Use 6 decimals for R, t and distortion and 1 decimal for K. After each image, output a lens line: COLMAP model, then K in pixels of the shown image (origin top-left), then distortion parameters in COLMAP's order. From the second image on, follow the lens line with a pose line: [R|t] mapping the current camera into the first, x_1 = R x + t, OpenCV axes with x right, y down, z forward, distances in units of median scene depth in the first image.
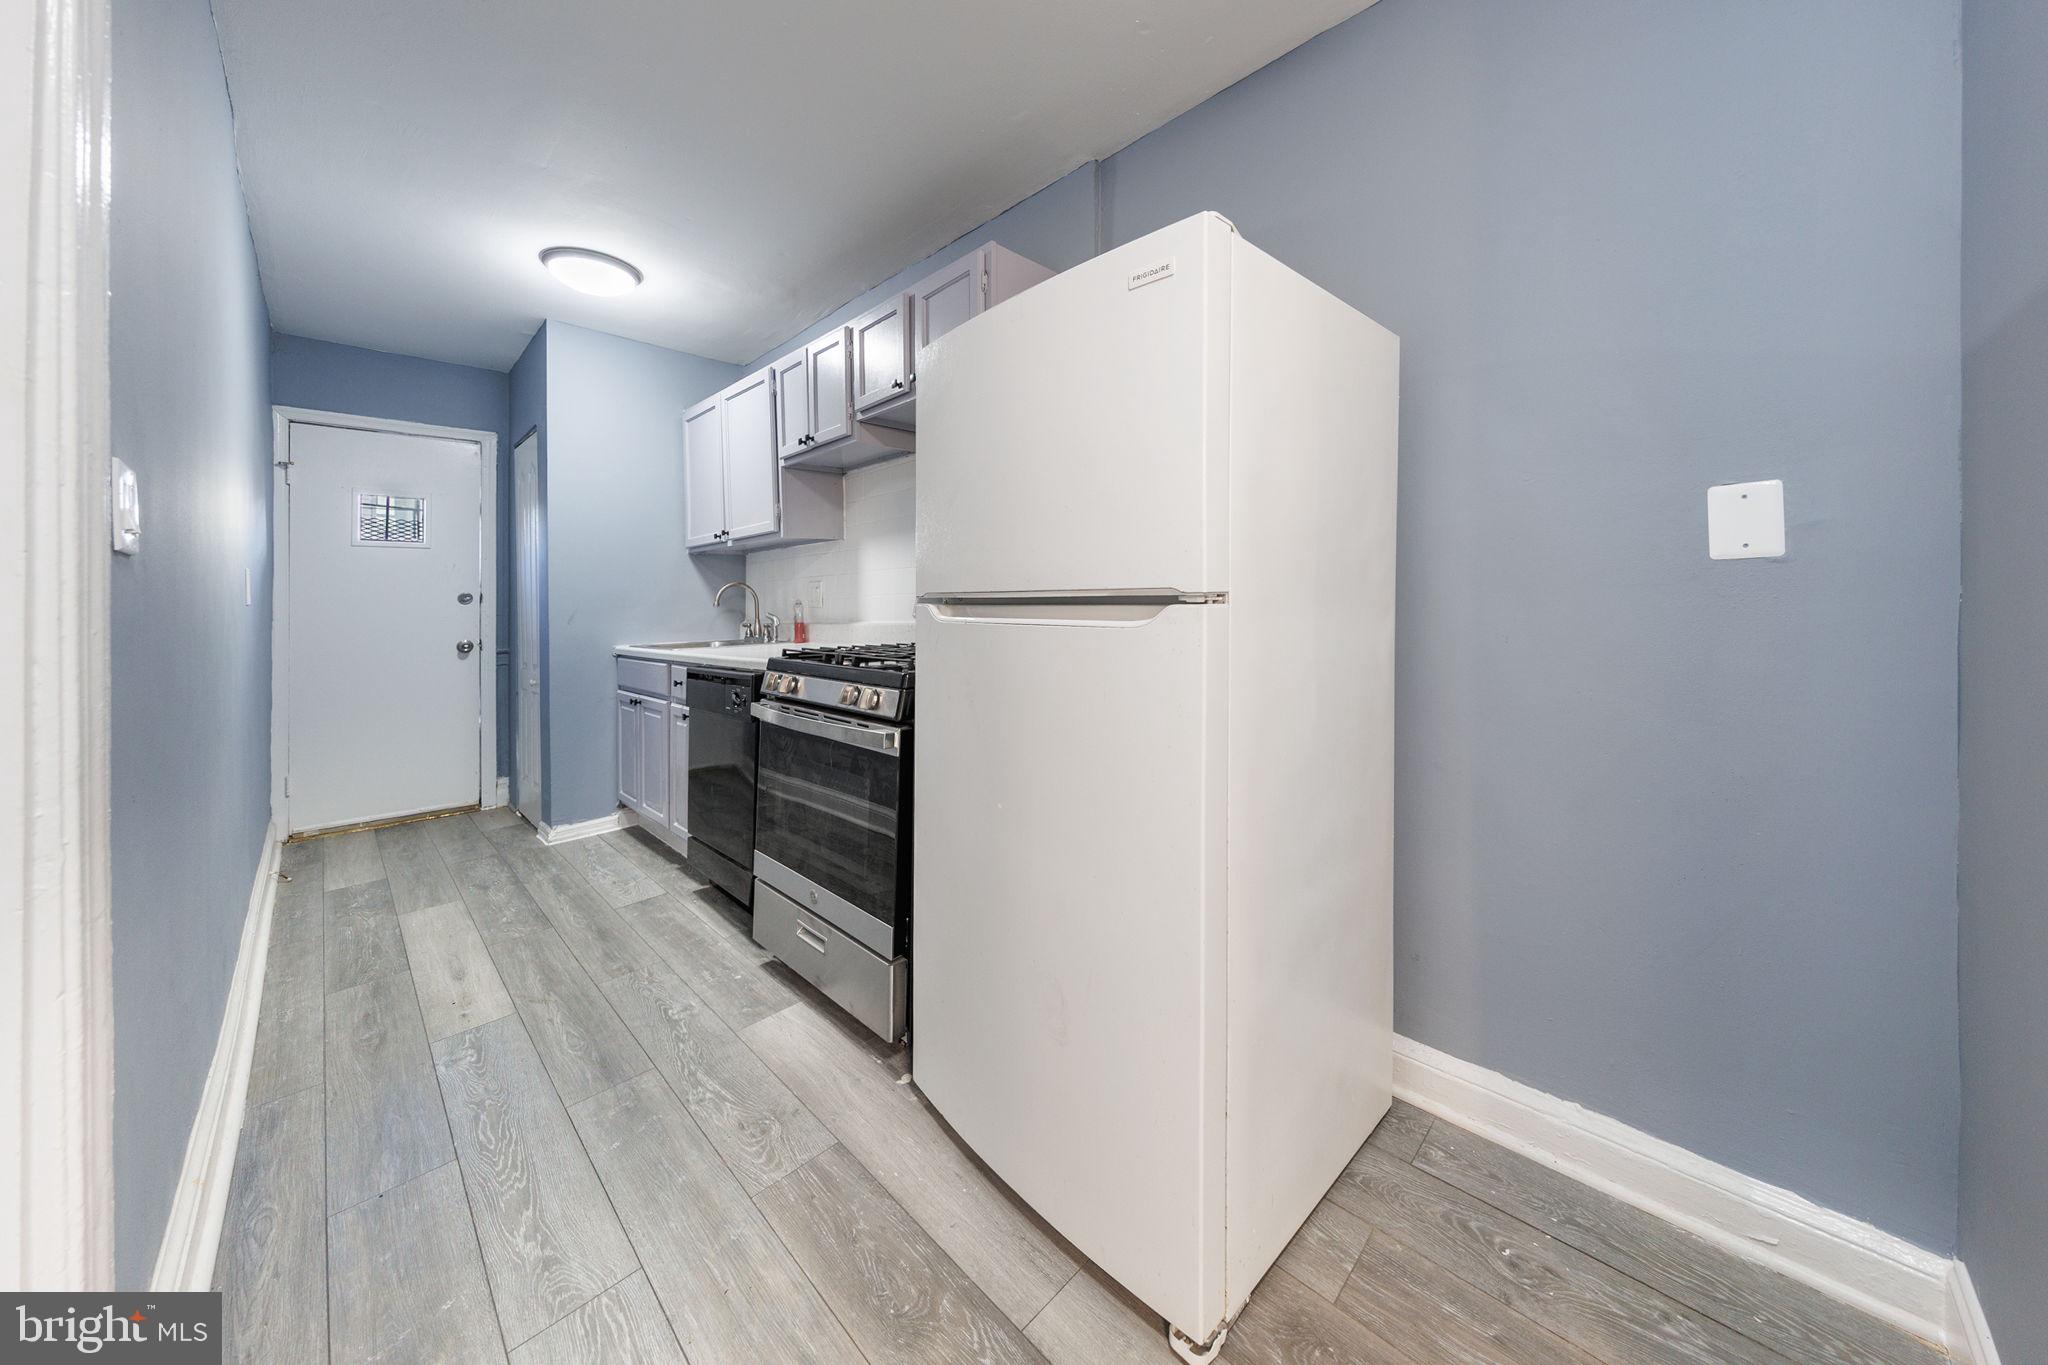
lens RADIAL K [[744.3, 0, 1016.6], [0, 744.3, 600.3], [0, 0, 1]] dist [0.002709, 0.000161]
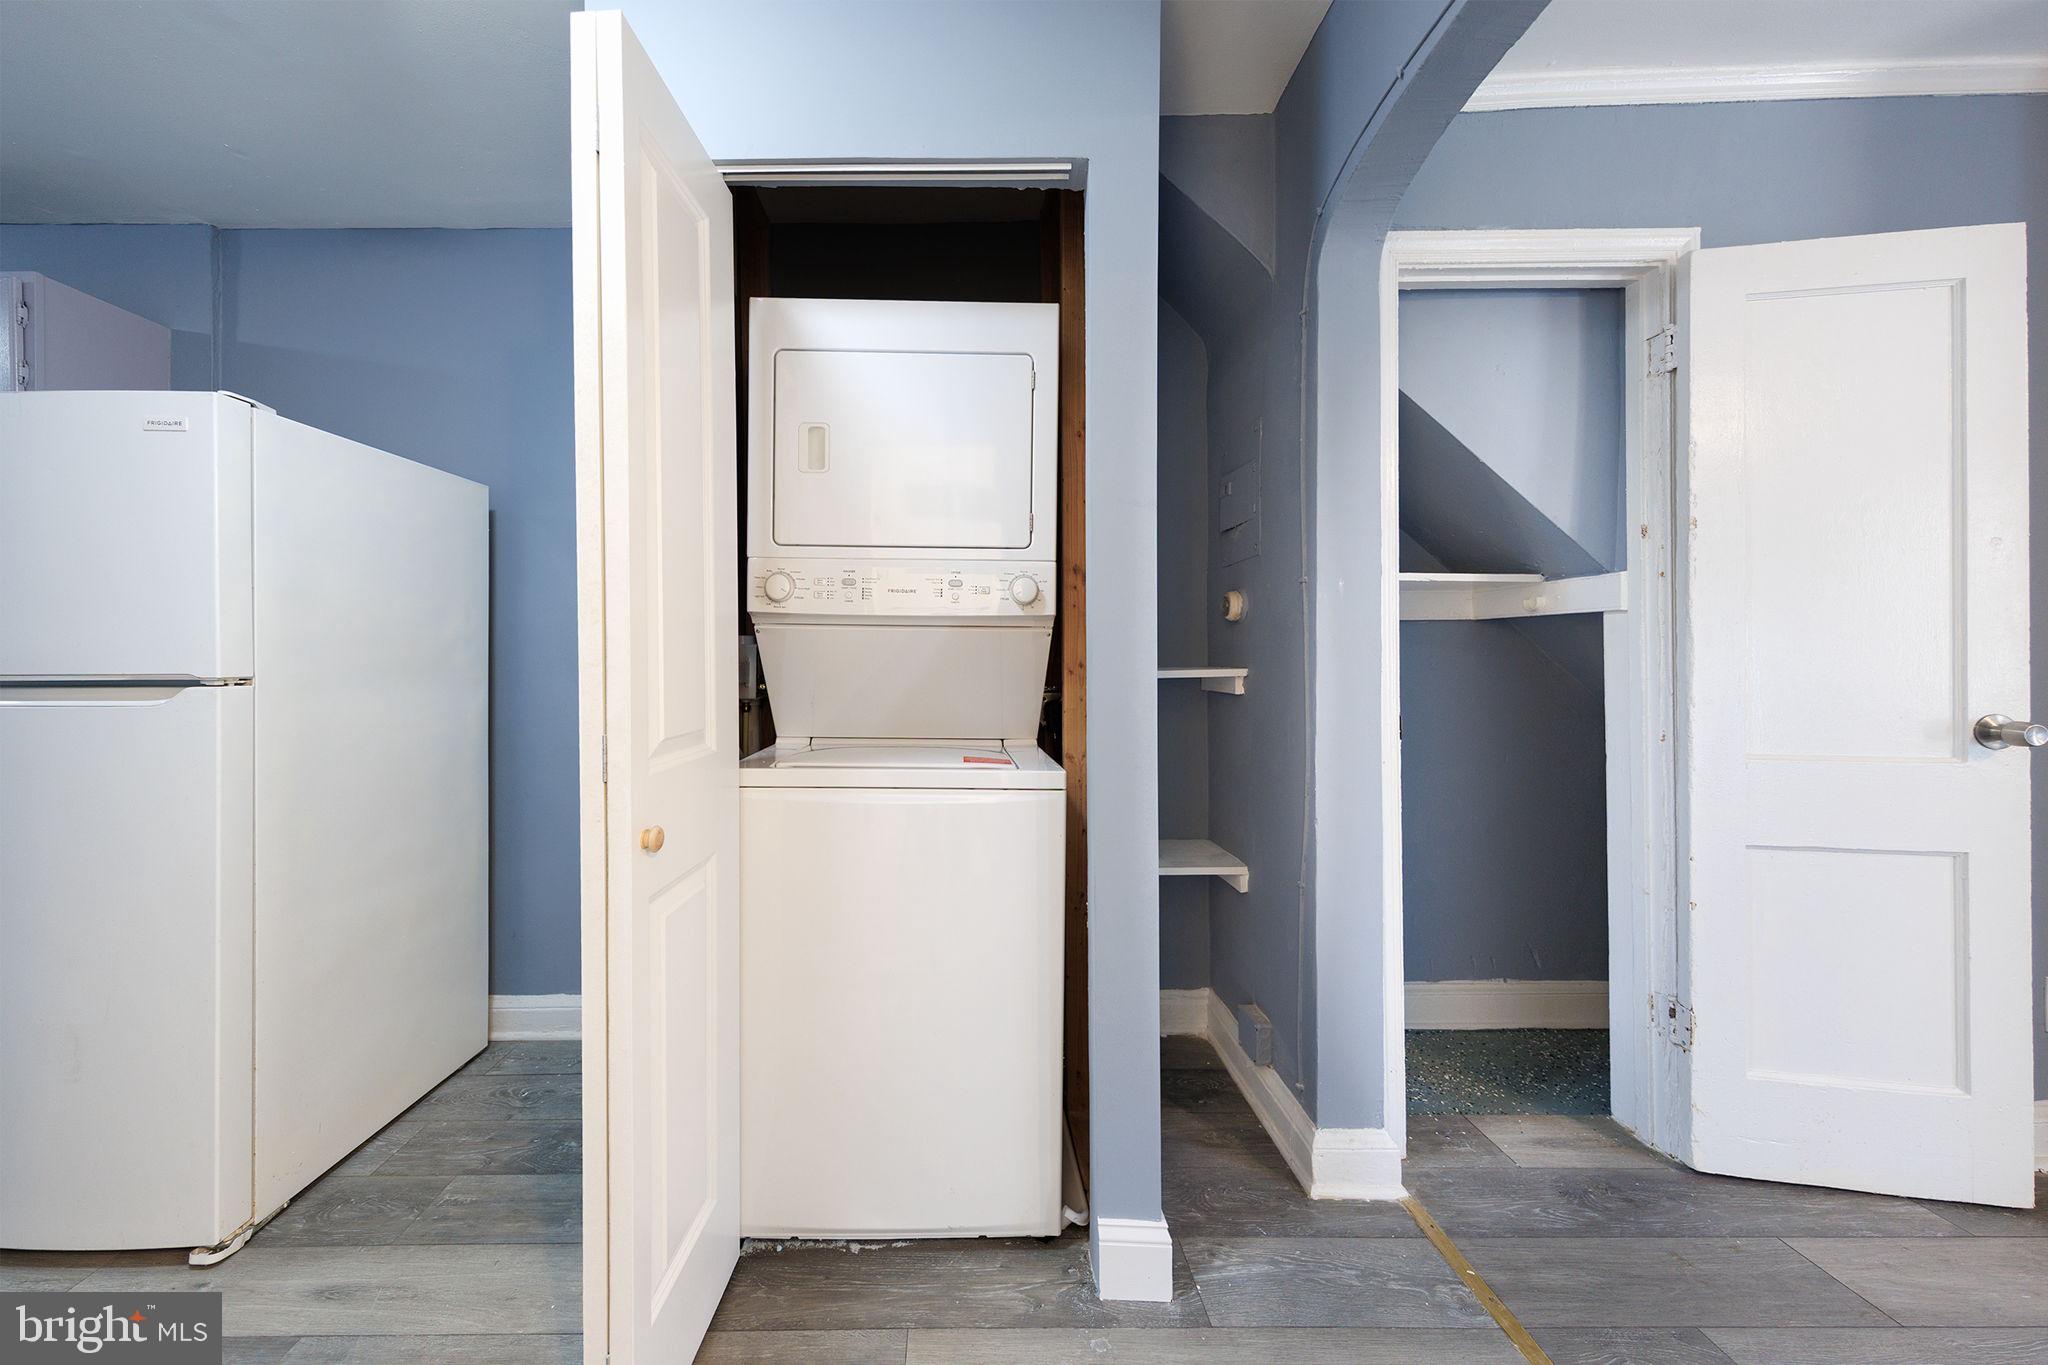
lens RADIAL K [[744.3, 0, 1023.9], [0, 744.3, 676.3], [0, 0, 1]] dist [0.002709, 0.000161]
pose [[0.692383, -0.003933, 0.721519, 0.266151], [0.000207, 0.999986, 0.005253, -0.018438], [-0.721530, -0.003488, 0.692375, -0.894854]]
